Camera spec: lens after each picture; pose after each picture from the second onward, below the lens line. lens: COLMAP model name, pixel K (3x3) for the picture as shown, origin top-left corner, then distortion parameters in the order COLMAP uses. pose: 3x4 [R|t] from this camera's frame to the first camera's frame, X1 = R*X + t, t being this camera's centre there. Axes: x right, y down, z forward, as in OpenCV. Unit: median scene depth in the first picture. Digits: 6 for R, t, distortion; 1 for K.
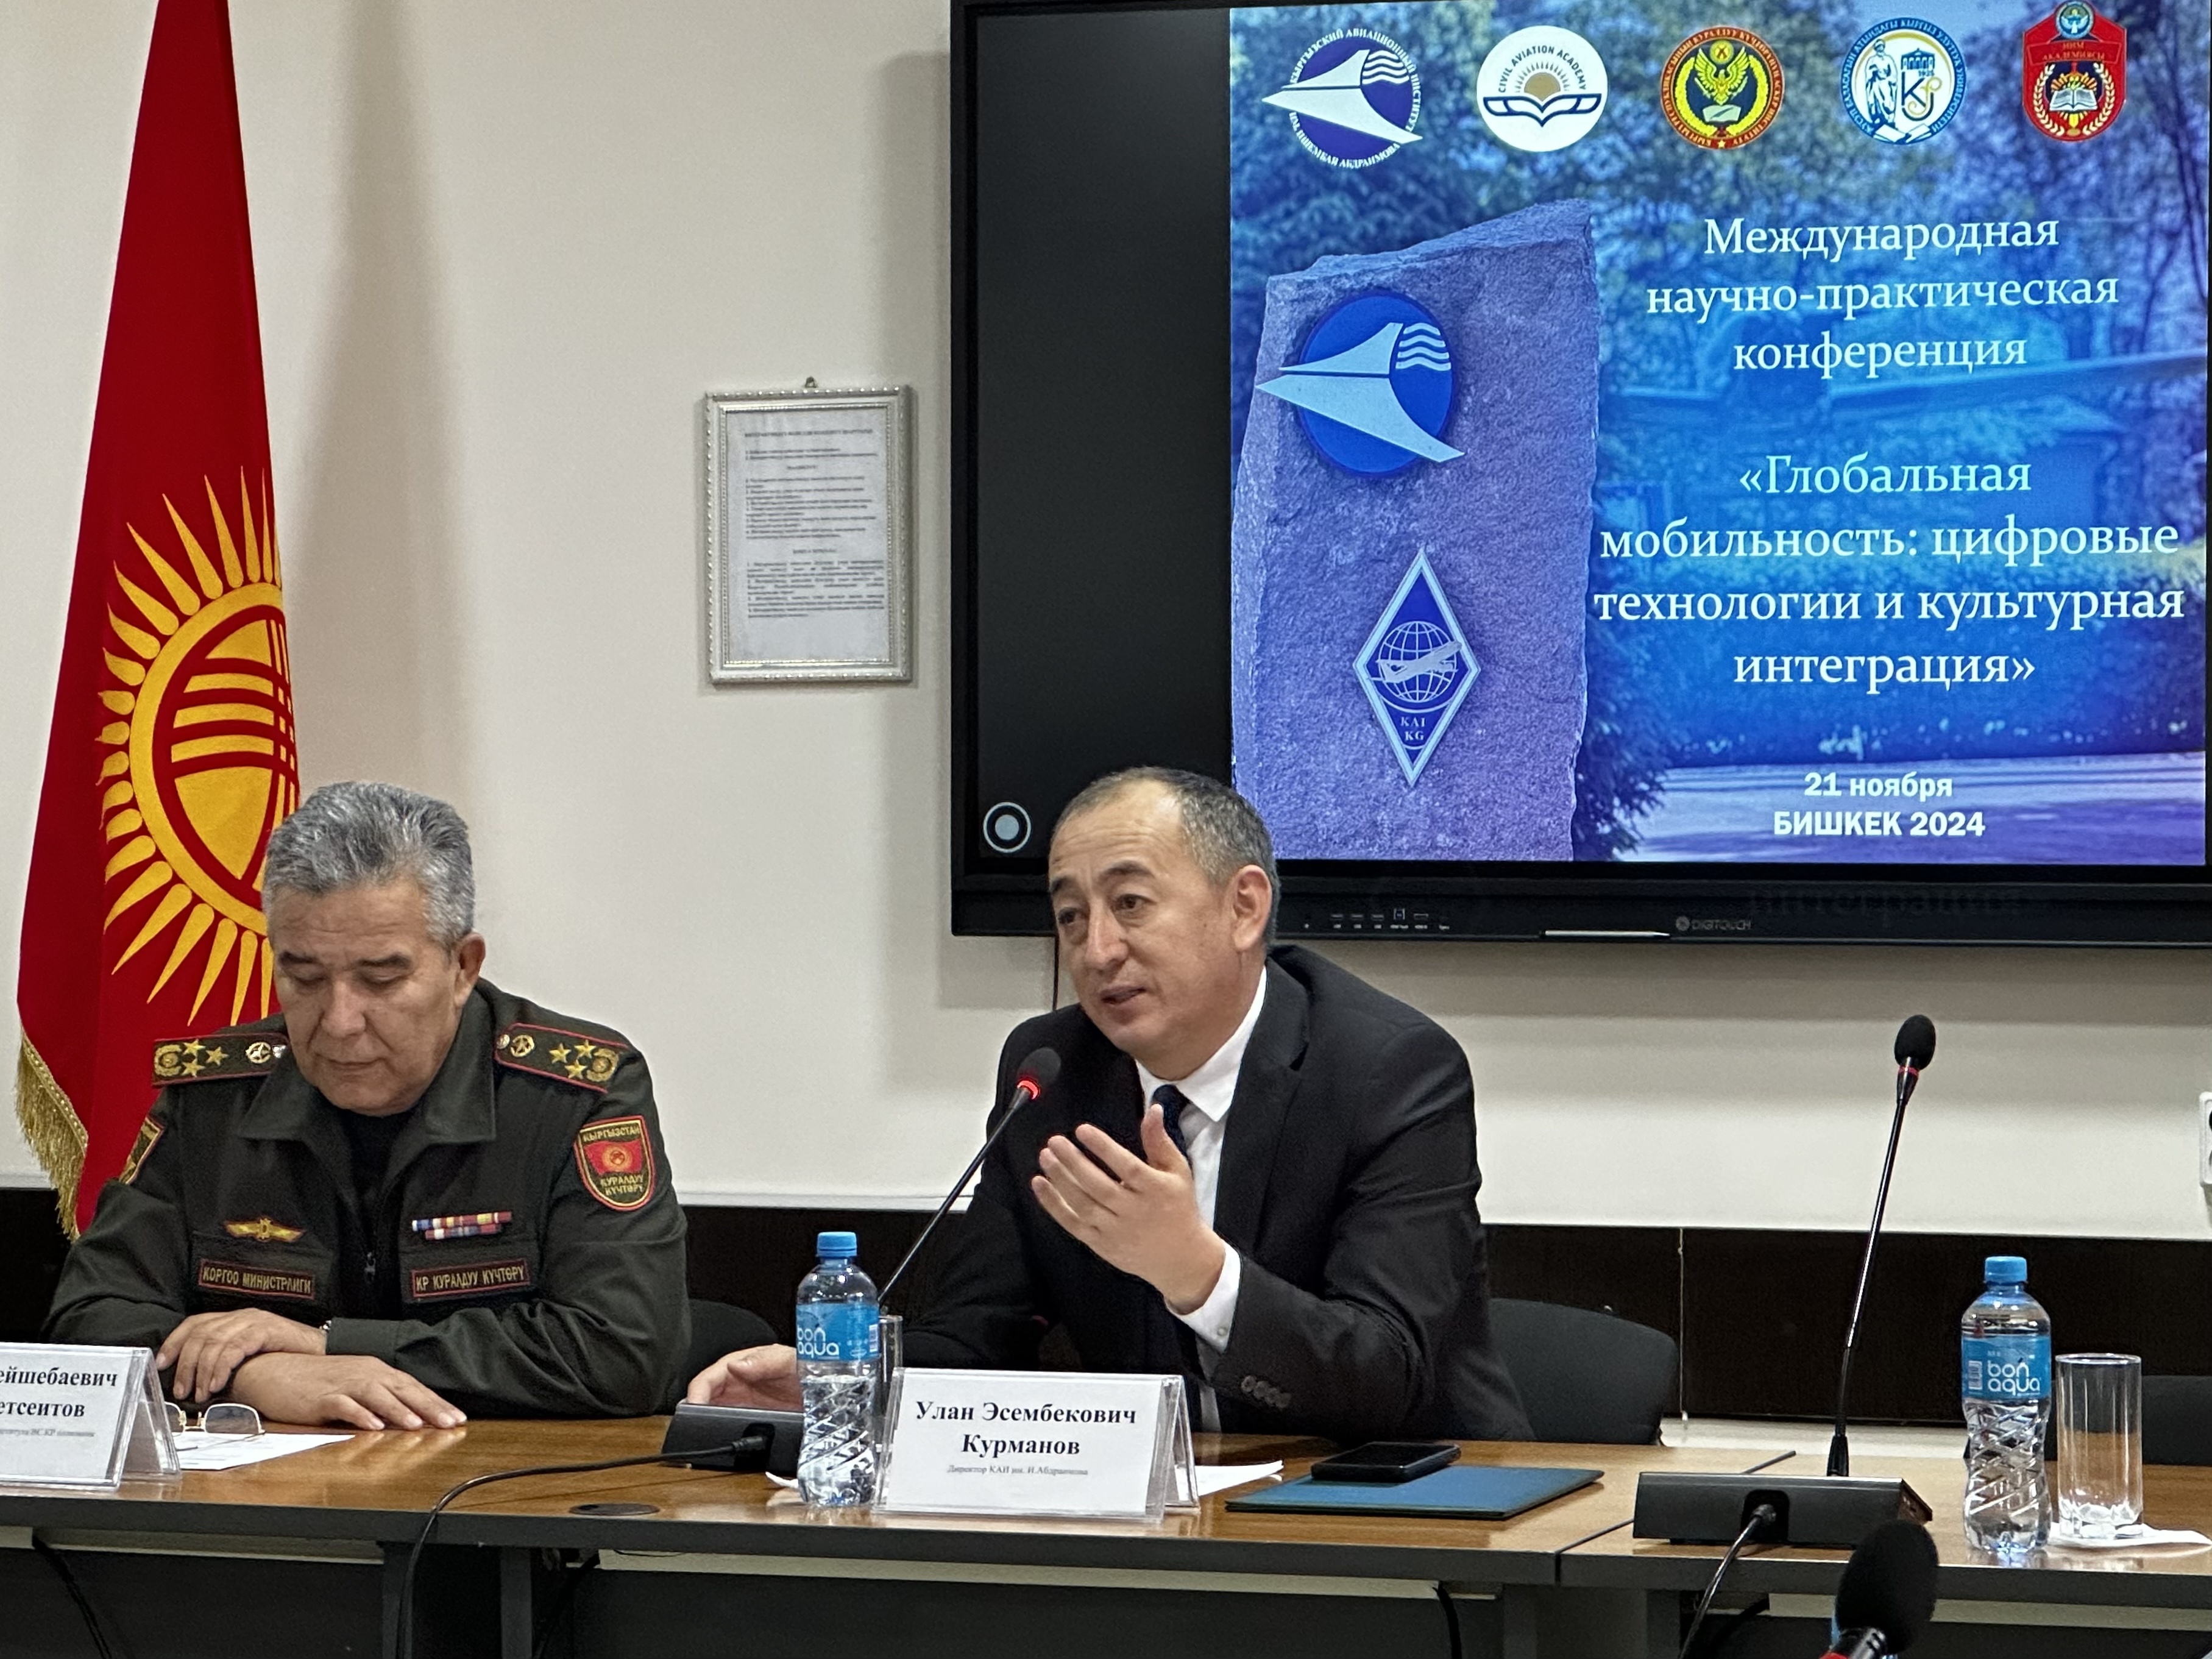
lens RADIAL K [[7430.0, 0, 1115.9], [0, 7430.0, 694.7], [0, 0, 1]] dist [0.393943, 0.000000]
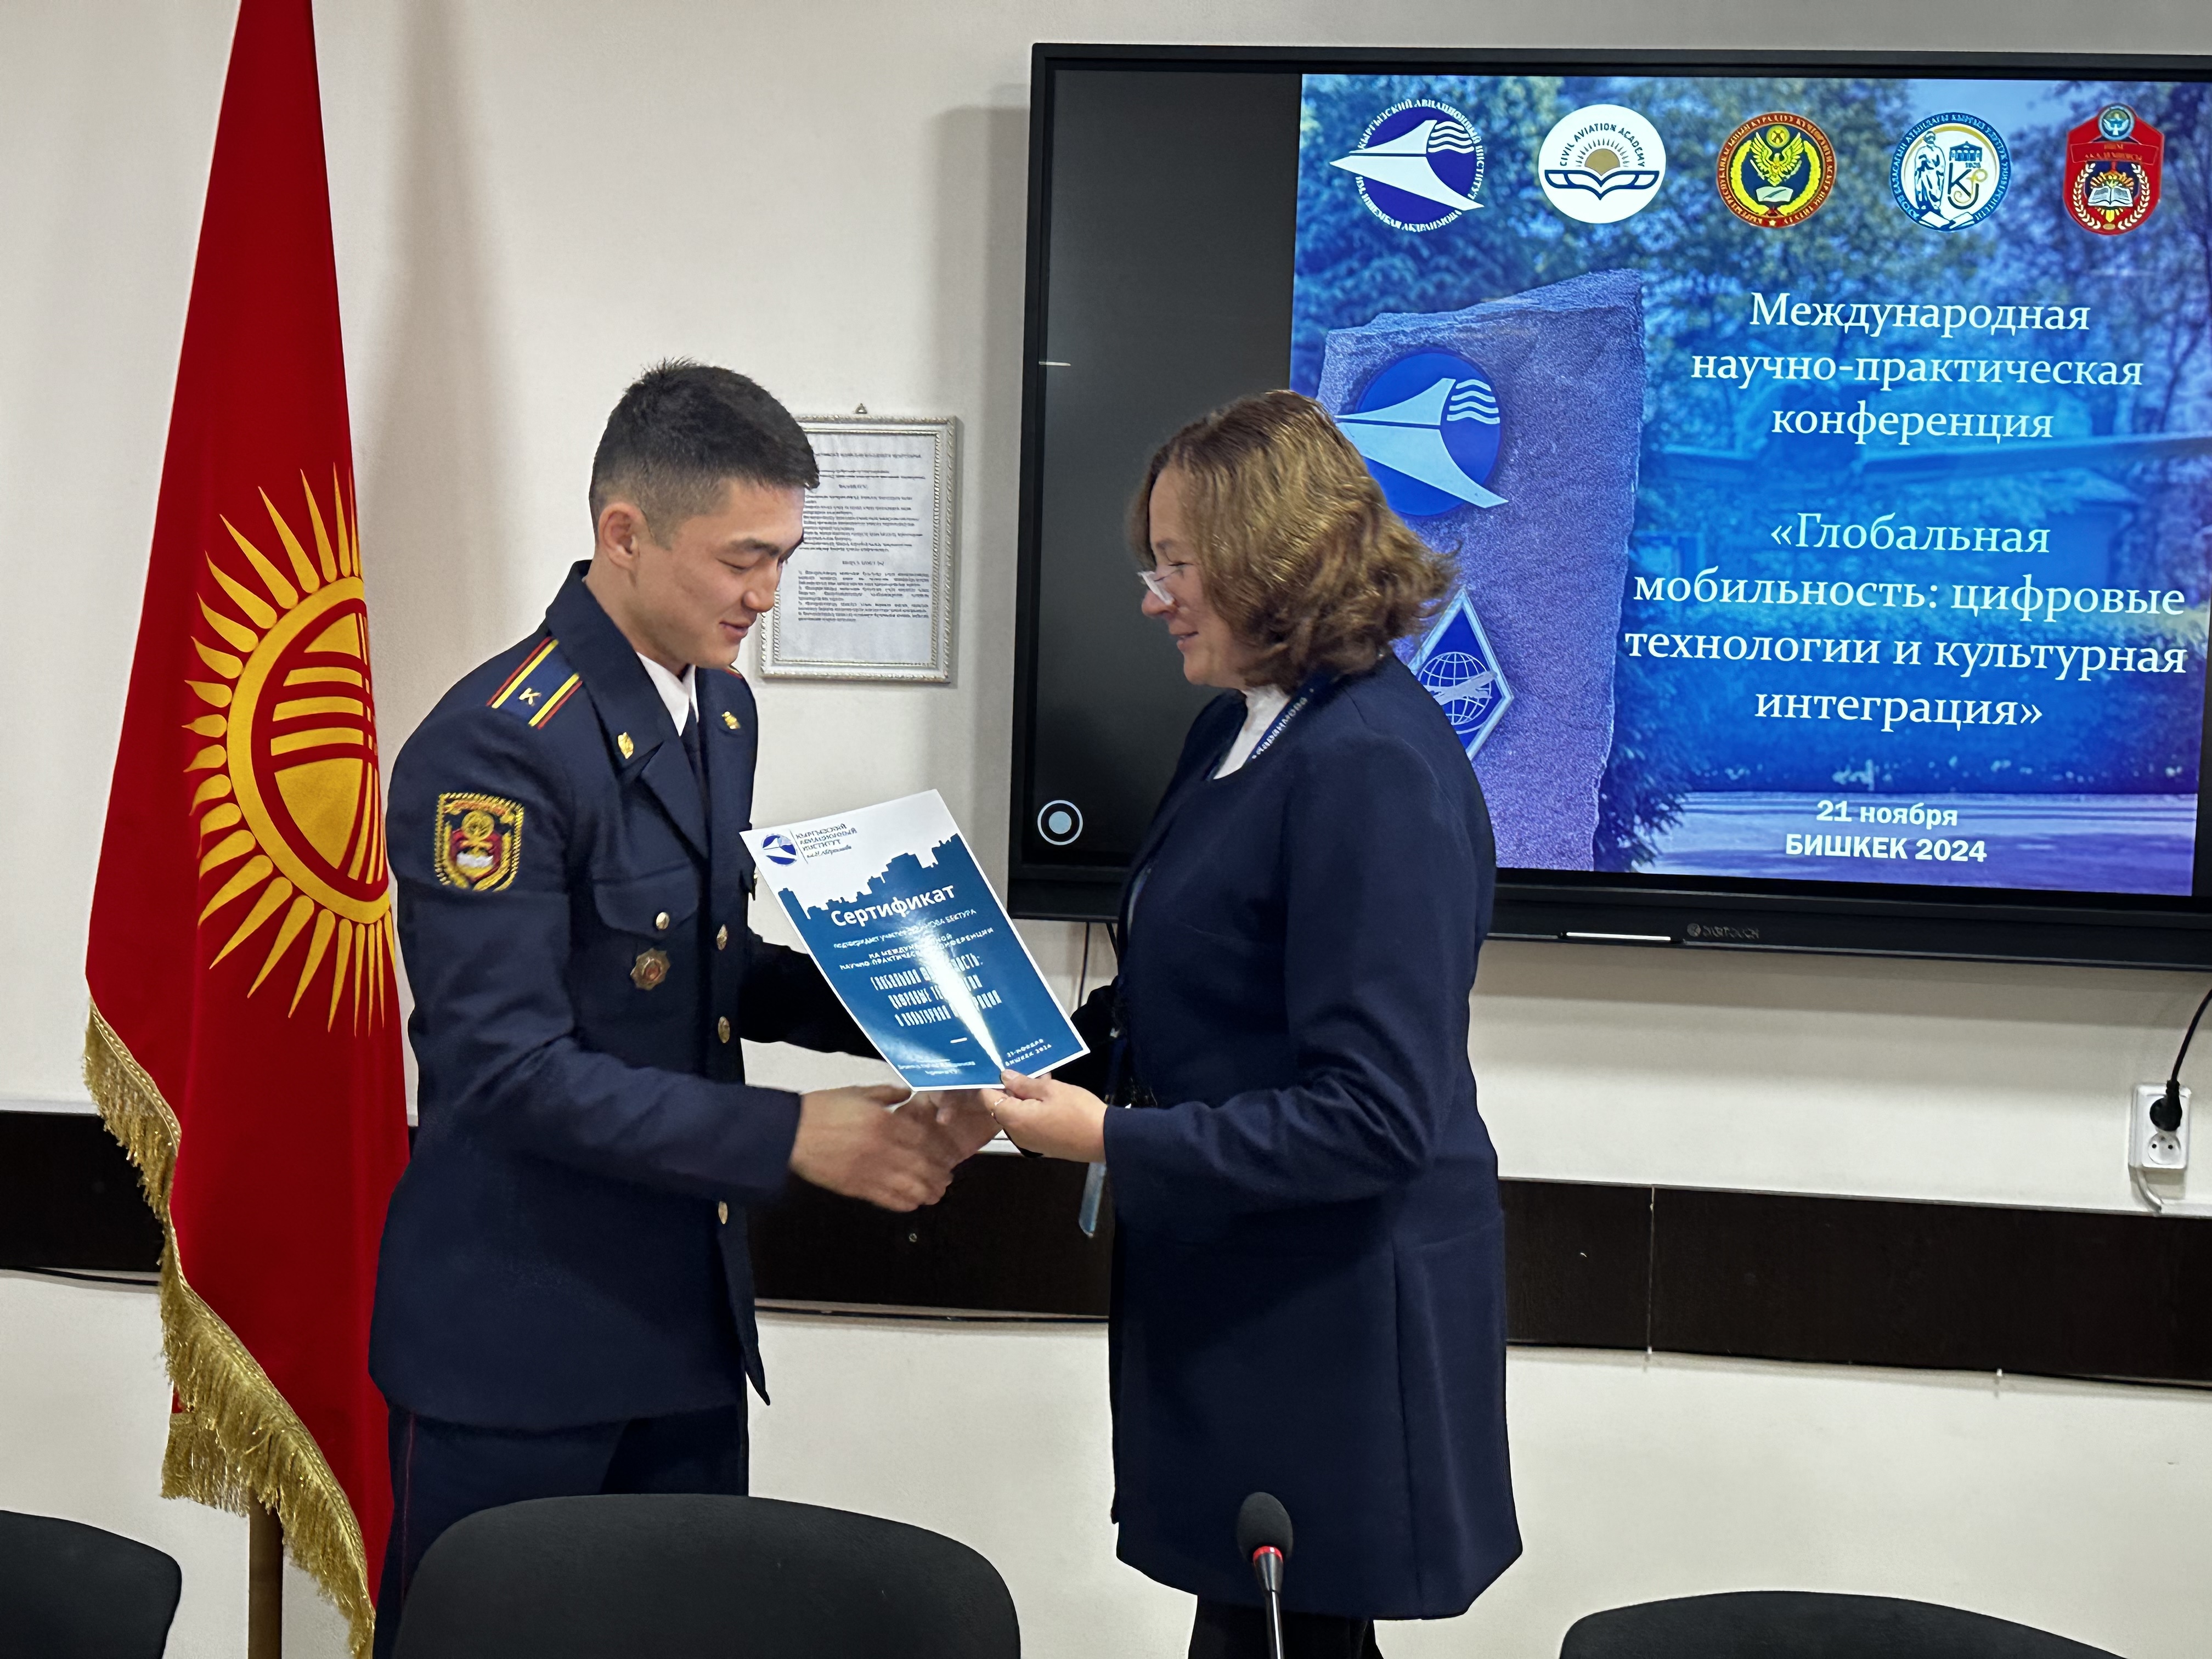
lens RADIAL K [[2690.7, 0, 1091.6], [0, 2690.7, 803.5], [0, 0, 1]] dist [0.101351, 0.000000]
pose [[0.966897, 0.010533, 0.254949, -0.115299], [-0.032649, 0.996042, 0.082671, -0.018896], [-0.253069, -0.088258, 0.963414, 0.633563]]
